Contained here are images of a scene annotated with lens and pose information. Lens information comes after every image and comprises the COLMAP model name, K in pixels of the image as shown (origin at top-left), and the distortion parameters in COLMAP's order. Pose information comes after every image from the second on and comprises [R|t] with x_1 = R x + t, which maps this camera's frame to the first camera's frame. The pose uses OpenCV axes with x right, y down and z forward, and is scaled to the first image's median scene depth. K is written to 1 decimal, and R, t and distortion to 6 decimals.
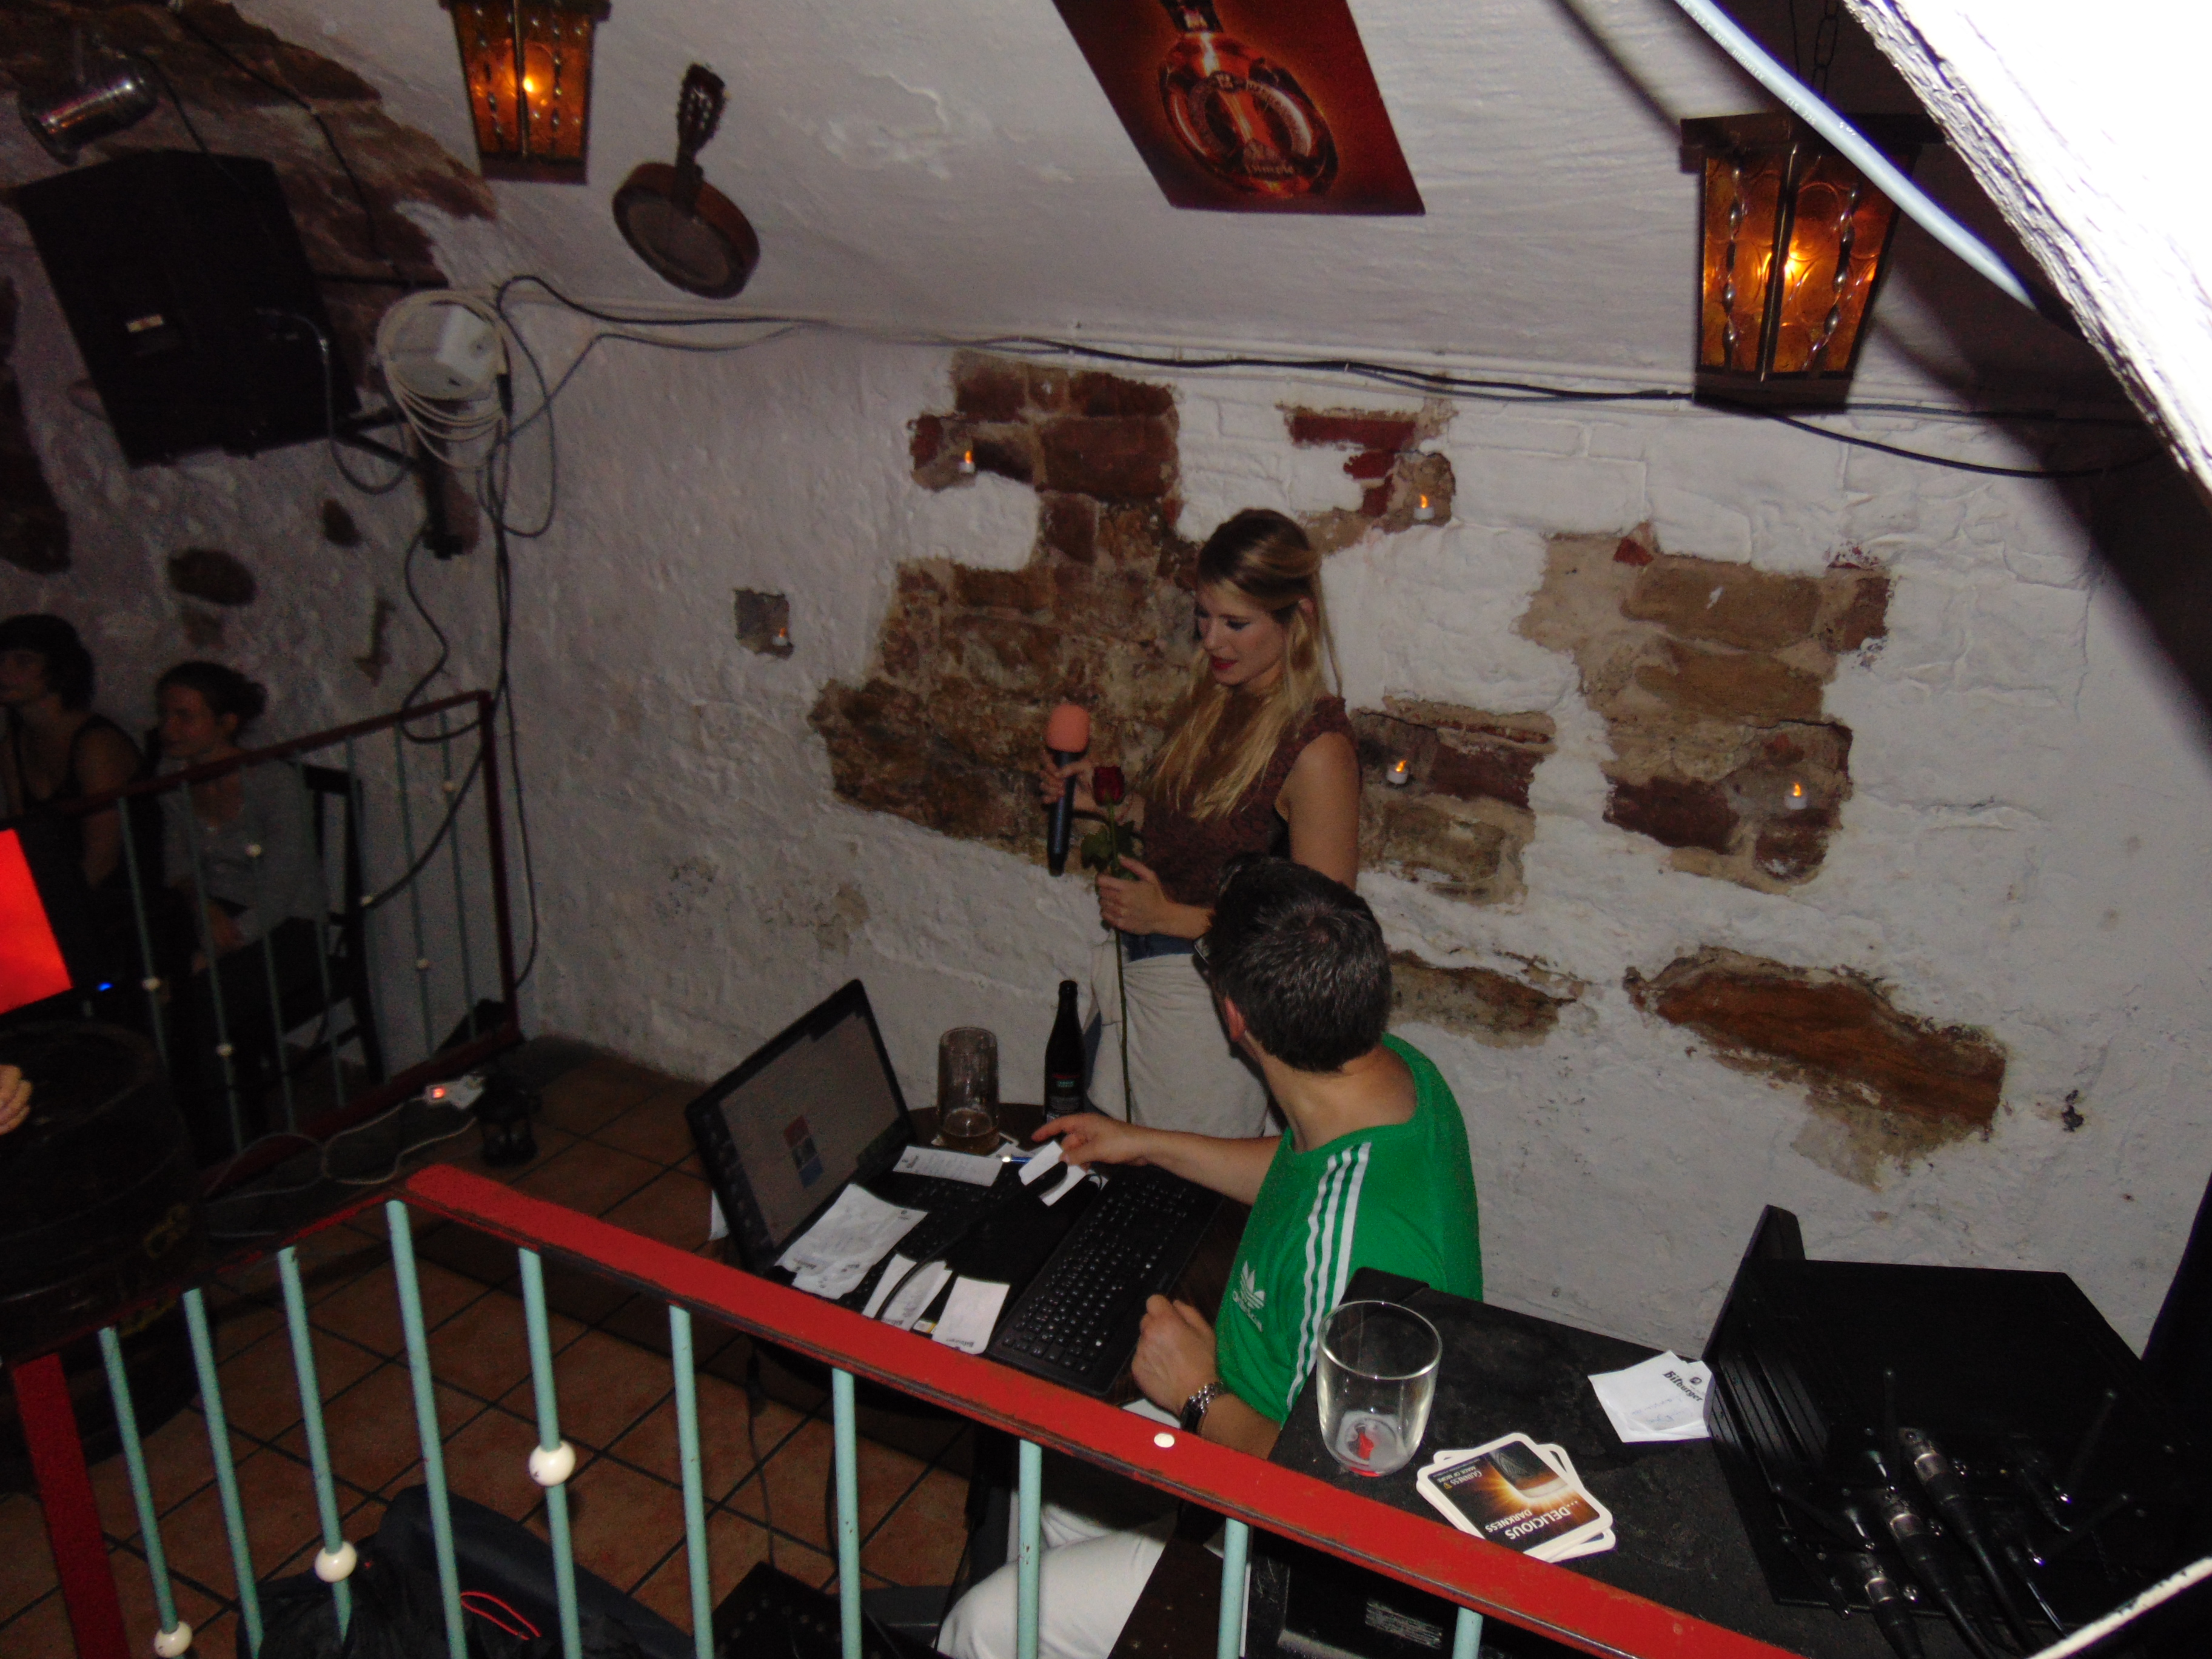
lens RADIAL K [[1659.3, 0, 1102.1], [0, 1659.3, 831.2], [0, 0, 1]] dist [-0.016683, 0.045032]
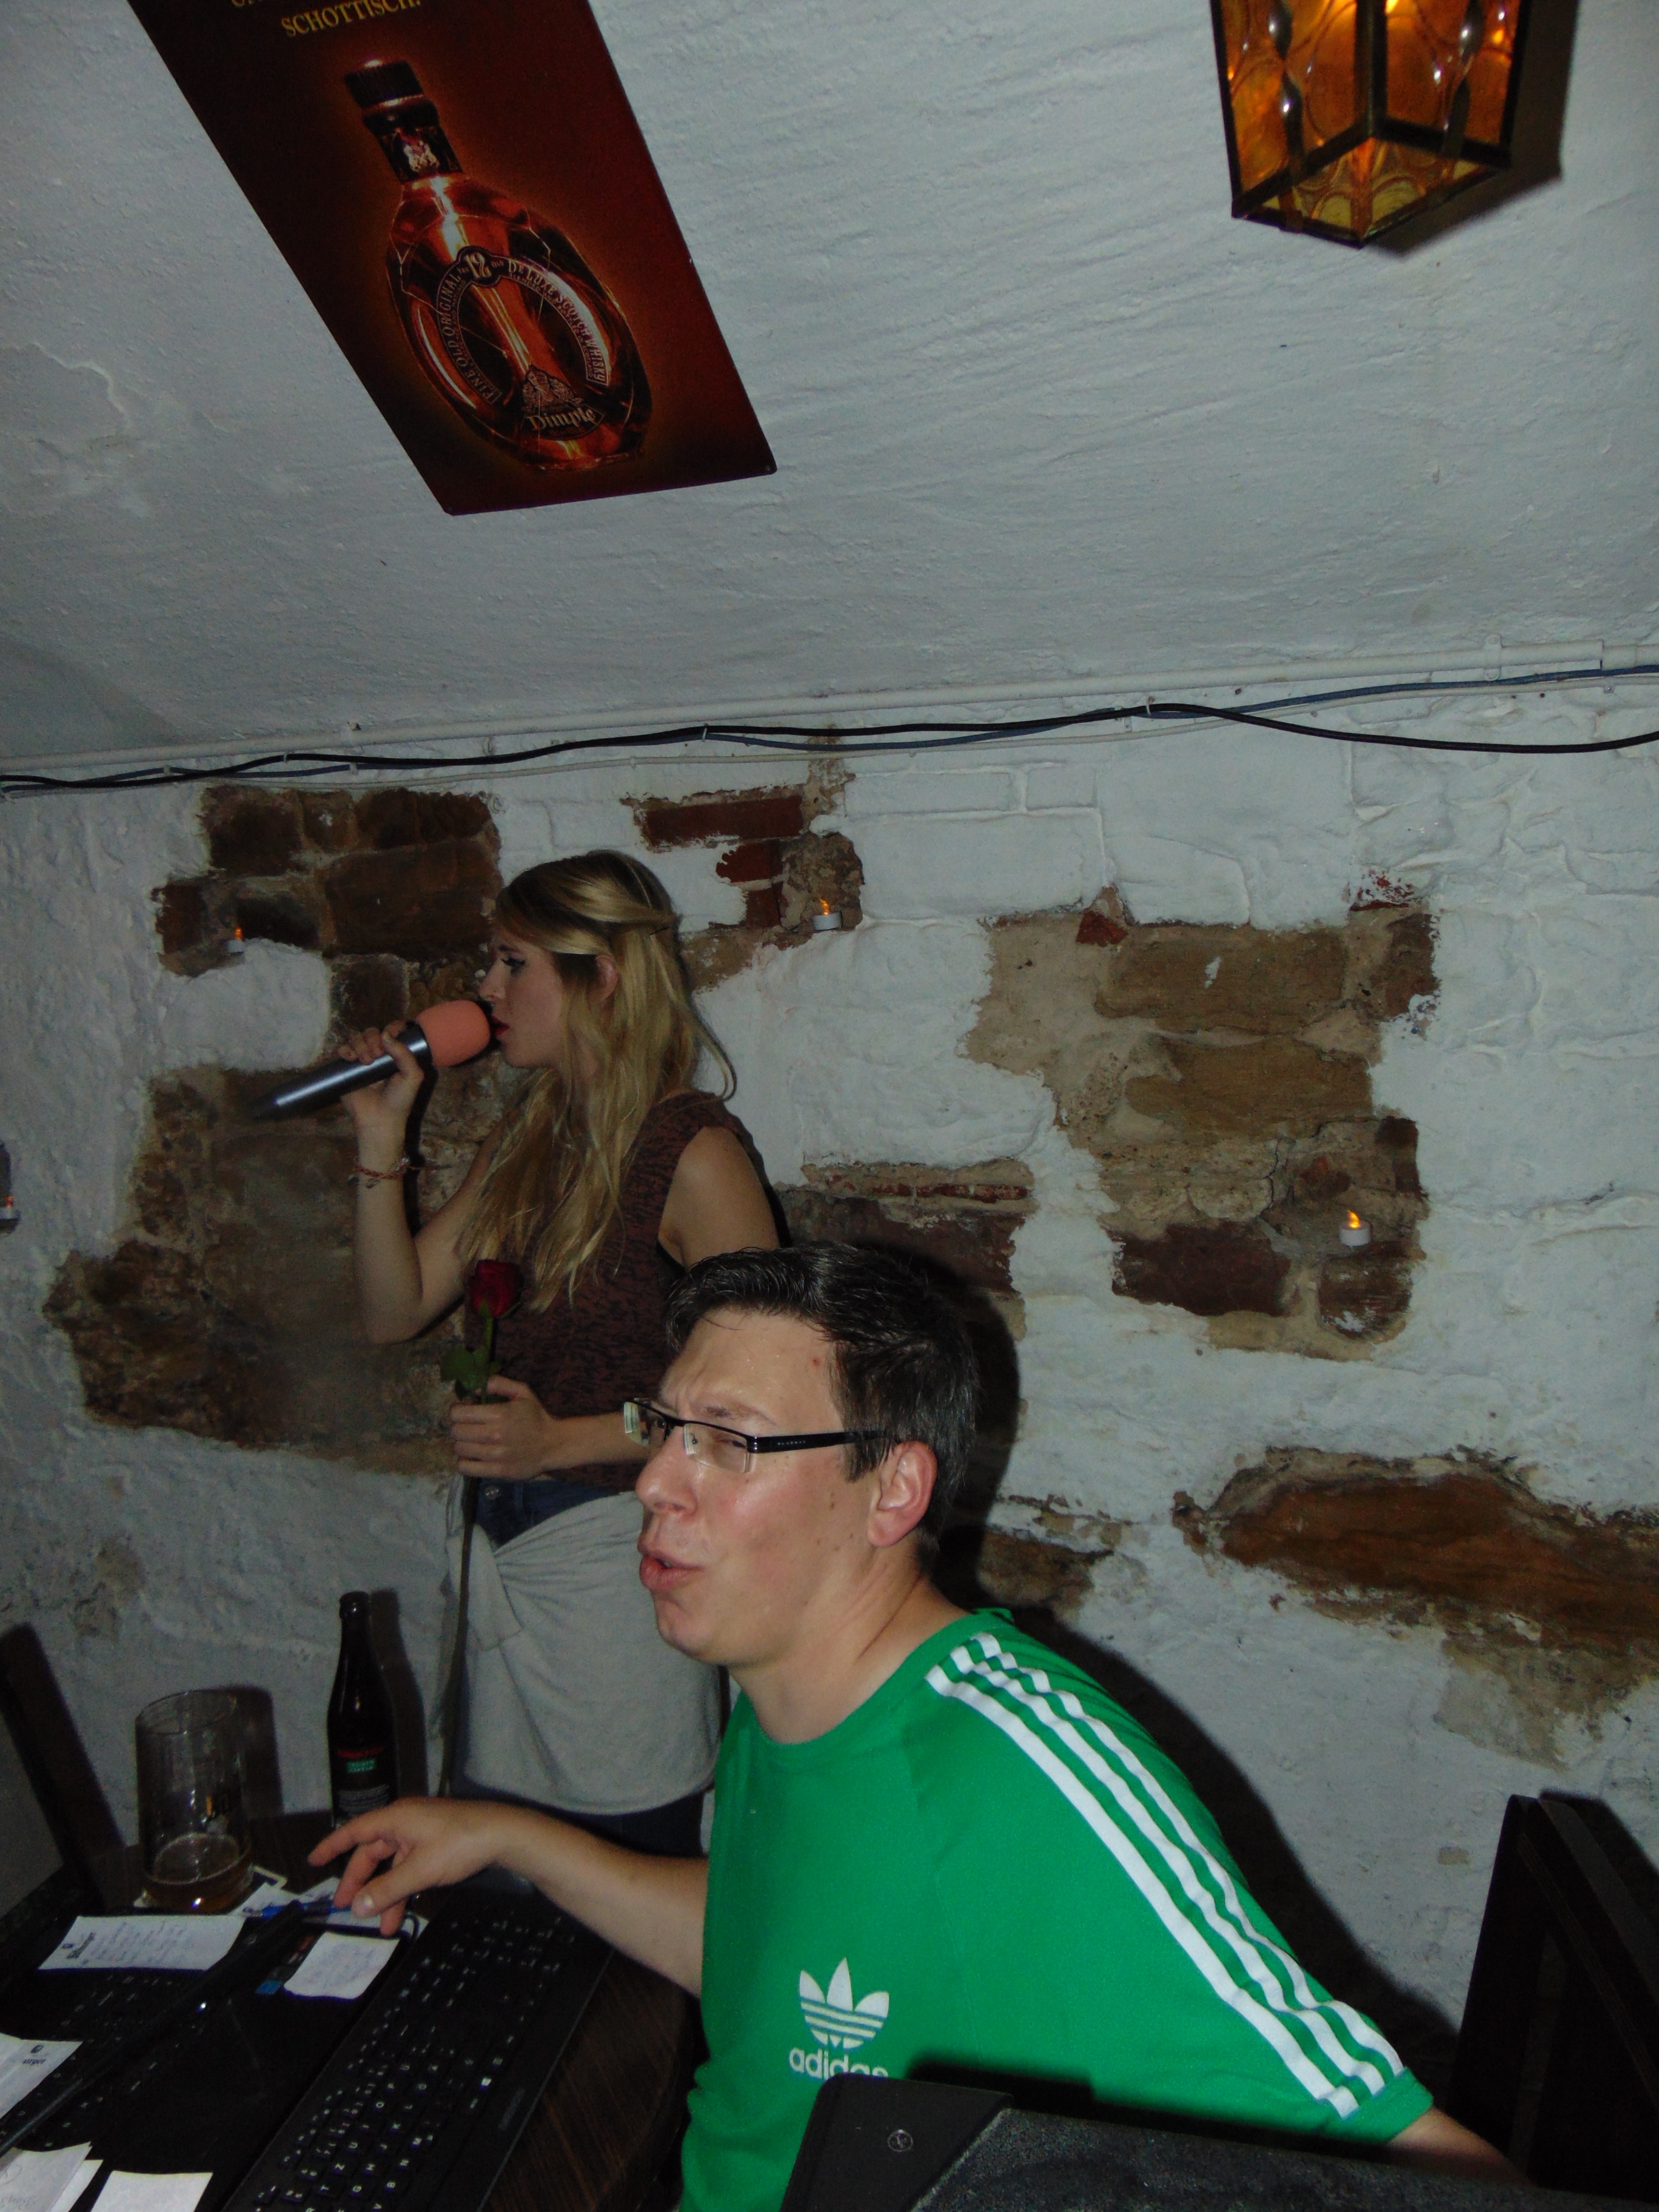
lens RADIAL K [[1659.3, 0, 812.9], [0, 1659.3, 1115.4], [0, 0, 1]] dist [-0.016683, 0.045032]
pose [[0.982681, -0.077348, 0.168391, 0.052955], [0.114524, 0.967898, -0.223736, 0.067821], [-0.145680, 0.239145, 0.959993, 0.293700]]
